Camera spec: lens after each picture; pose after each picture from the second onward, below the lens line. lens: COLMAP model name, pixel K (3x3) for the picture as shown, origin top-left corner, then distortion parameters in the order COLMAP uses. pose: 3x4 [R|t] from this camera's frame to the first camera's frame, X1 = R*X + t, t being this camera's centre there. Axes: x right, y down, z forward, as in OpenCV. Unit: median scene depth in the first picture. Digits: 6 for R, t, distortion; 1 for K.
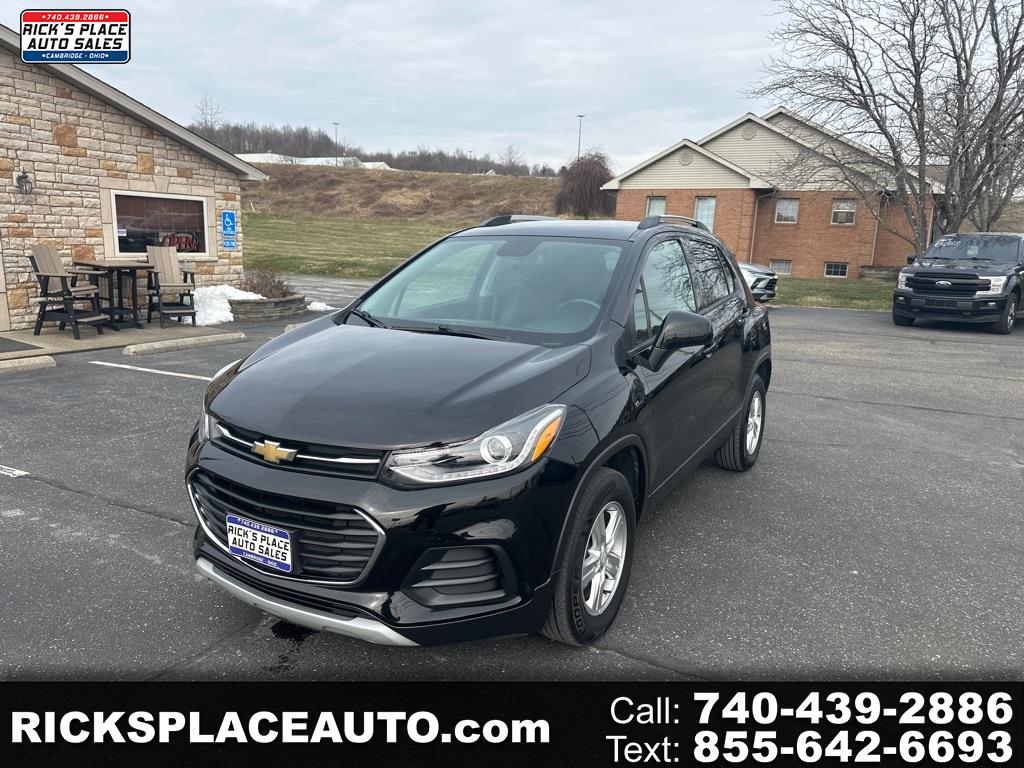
lens RADIAL K [[703.0, 0, 510.5], [0, 703.0, 383.9], [0, 0, 1]] dist [-0.003794, -0.002409]
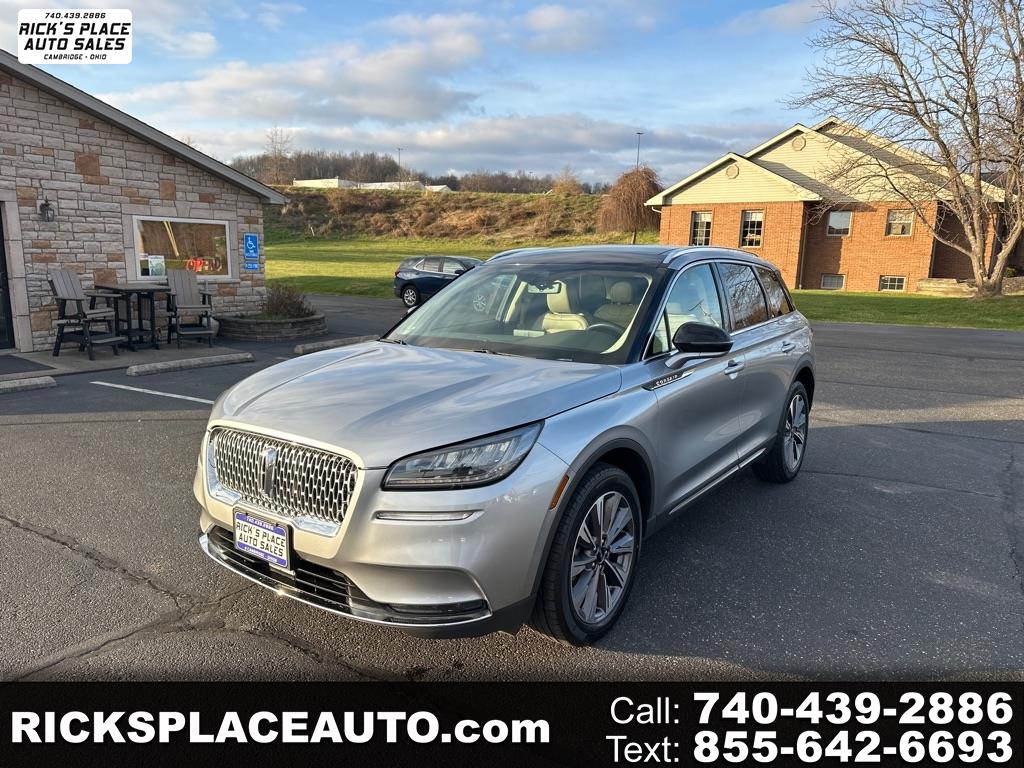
lens RADIAL K [[699.9, 0, 512.0], [0, 699.9, 384.0], [0, 0, 1]] dist [0.000440, -0.005833]
pose [[0.996393, -0.001153, -0.084847, 0.072223], [-0.001001, 0.999678, -0.025341, -0.002334], [0.084849, 0.025335, 0.996072, 0.023093]]
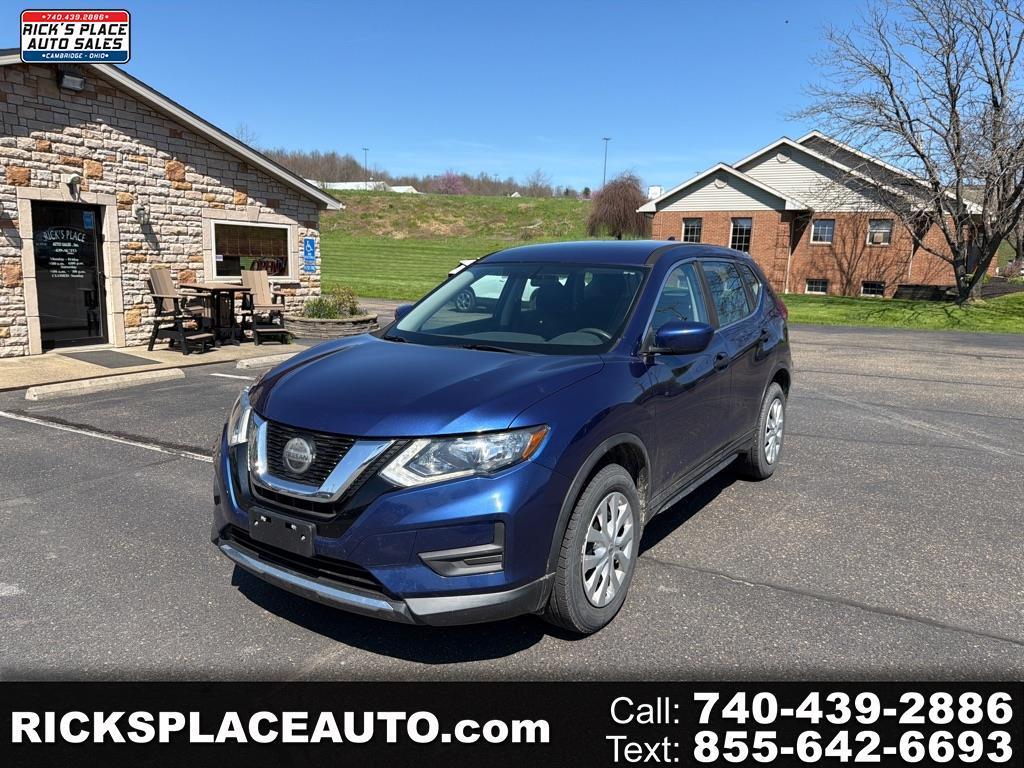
lens RADIAL K [[701.4, 0, 510.1], [0, 701.4, 376.2], [0, 0, 1]] dist [0.020763, -0.027329]
pose [[0.999393, -0.000141, -0.034845, -0.060828], [-0.001231, 0.999224, -0.039376, 0.010898], [0.034823, 0.039395, 0.998617, -0.070768]]
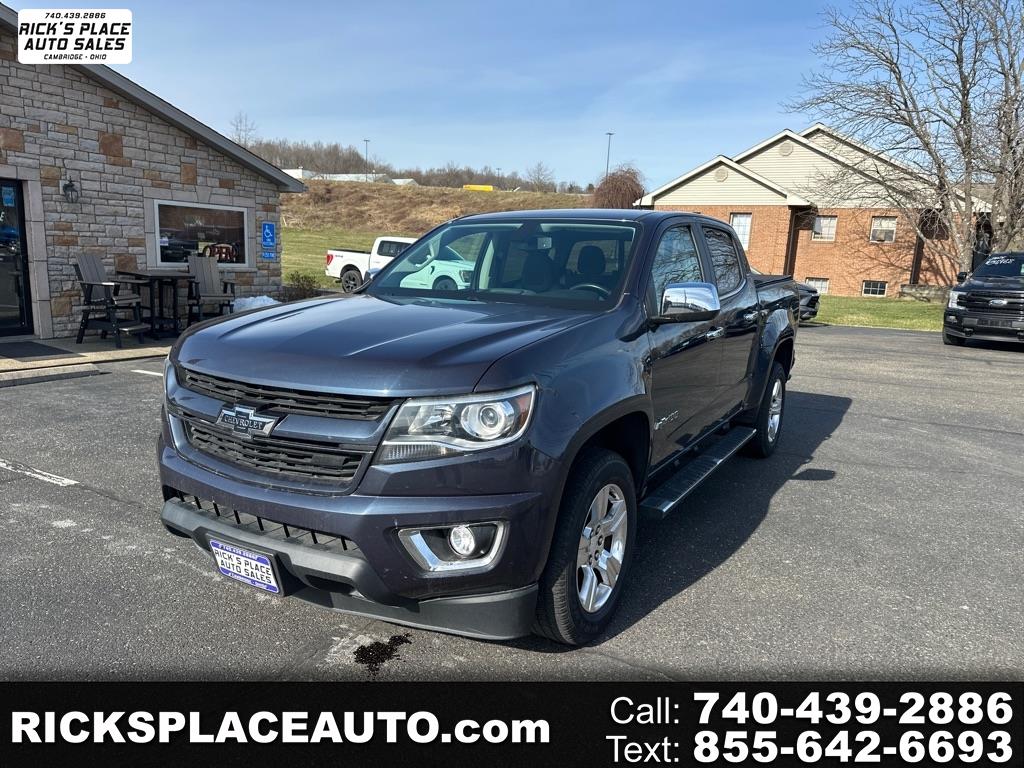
lens RADIAL K [[702.5, 0, 513.2], [0, 702.5, 388.6], [0, 0, 1]] dist [0.001690, -0.007153]
pose [[0.999415, 0.014581, -0.030951, -0.021186], [-0.015093, 0.999752, -0.016400, 0.001771], [0.030704, 0.016858, 0.999386, 0.016944]]
